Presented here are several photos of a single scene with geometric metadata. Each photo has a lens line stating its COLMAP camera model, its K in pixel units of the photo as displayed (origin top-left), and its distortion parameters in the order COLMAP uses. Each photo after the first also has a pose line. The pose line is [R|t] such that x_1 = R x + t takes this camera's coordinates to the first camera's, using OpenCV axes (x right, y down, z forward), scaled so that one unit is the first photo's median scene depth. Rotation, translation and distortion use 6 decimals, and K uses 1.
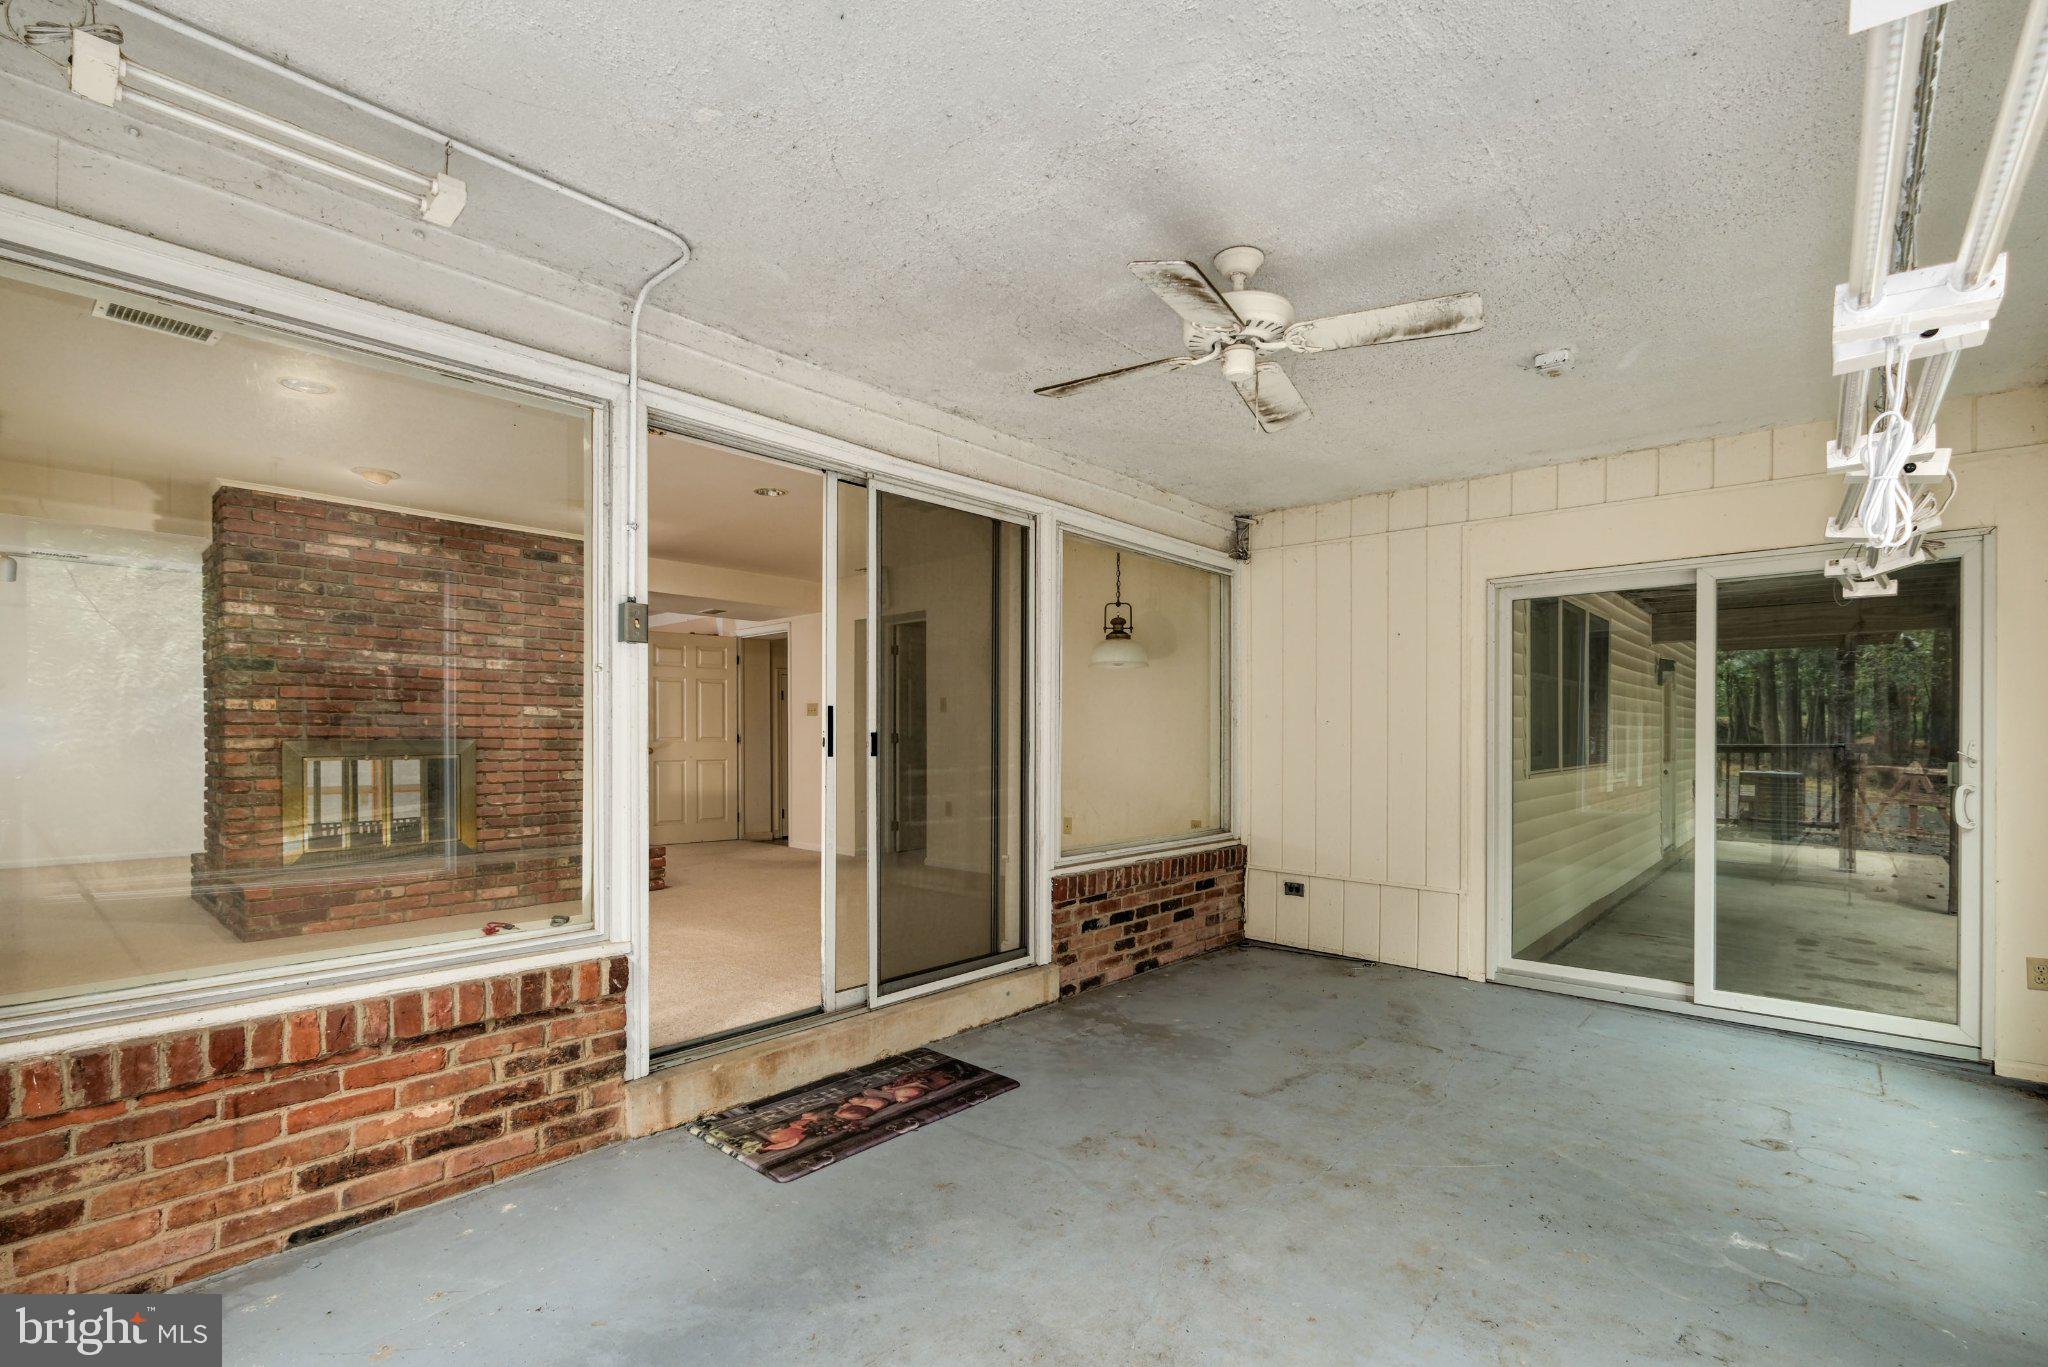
lens RADIAL K [[918.0, 0, 1041.3], [0, 918.0, 729.2], [0, 0, 1]] dist [0.002039, 0.000171]
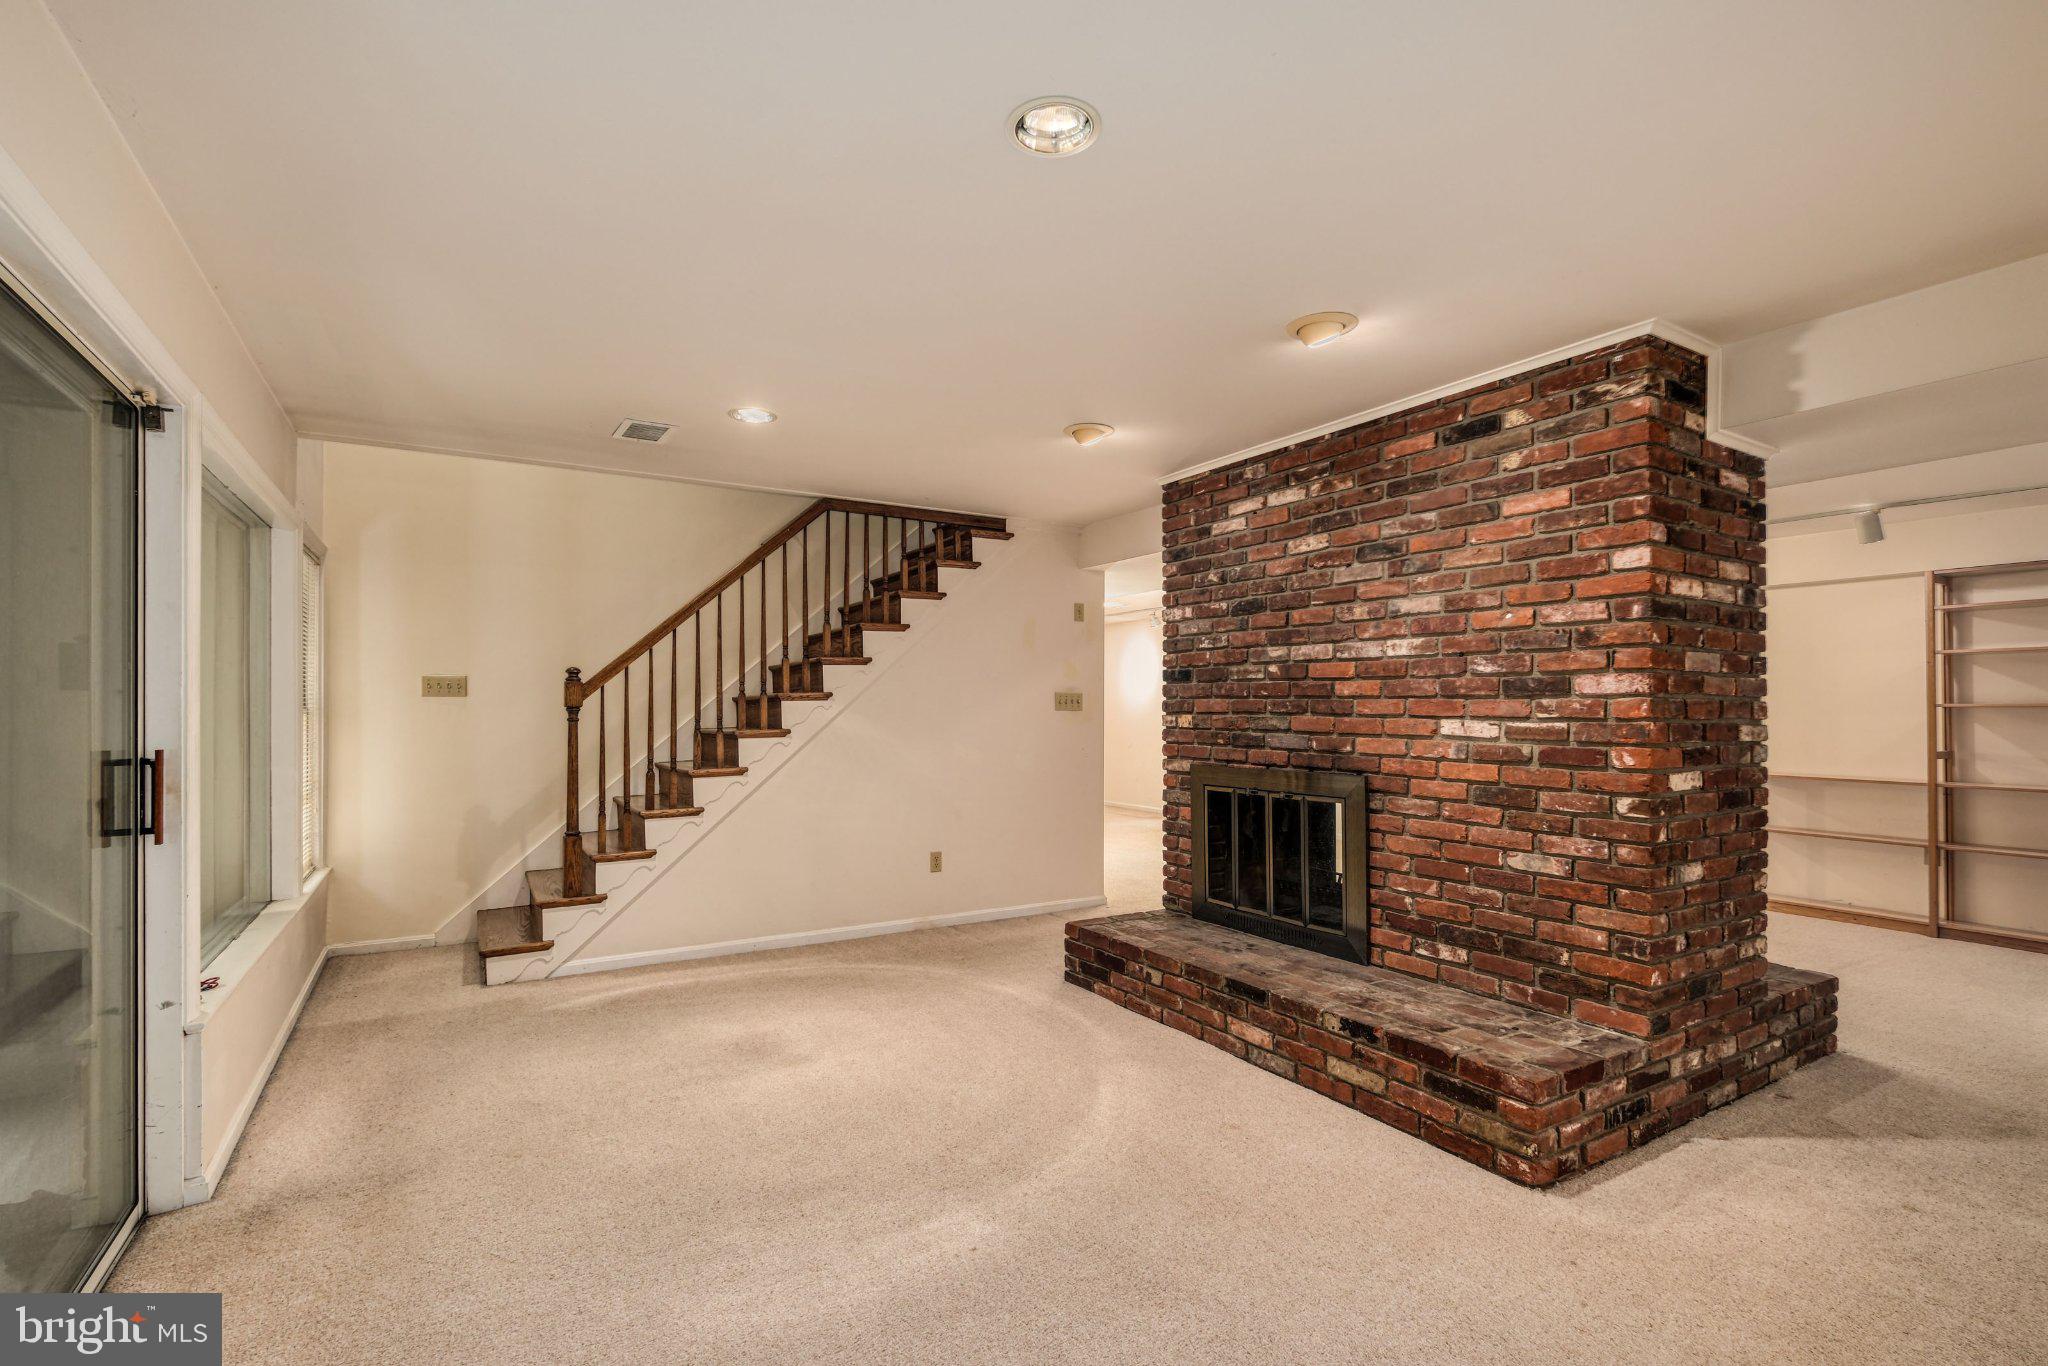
lens RADIAL K [[918.0, 0, 1020.3], [0, 918.0, 704.5], [0, 0, 1]] dist [0.002039, 0.000171]
pose [[-0.300562, -0.011205, -0.953696, 0.029273], [-0.002901, 0.999937, -0.010834, -0.028289], [0.953758, -0.000490, -0.300576, 0.965415]]
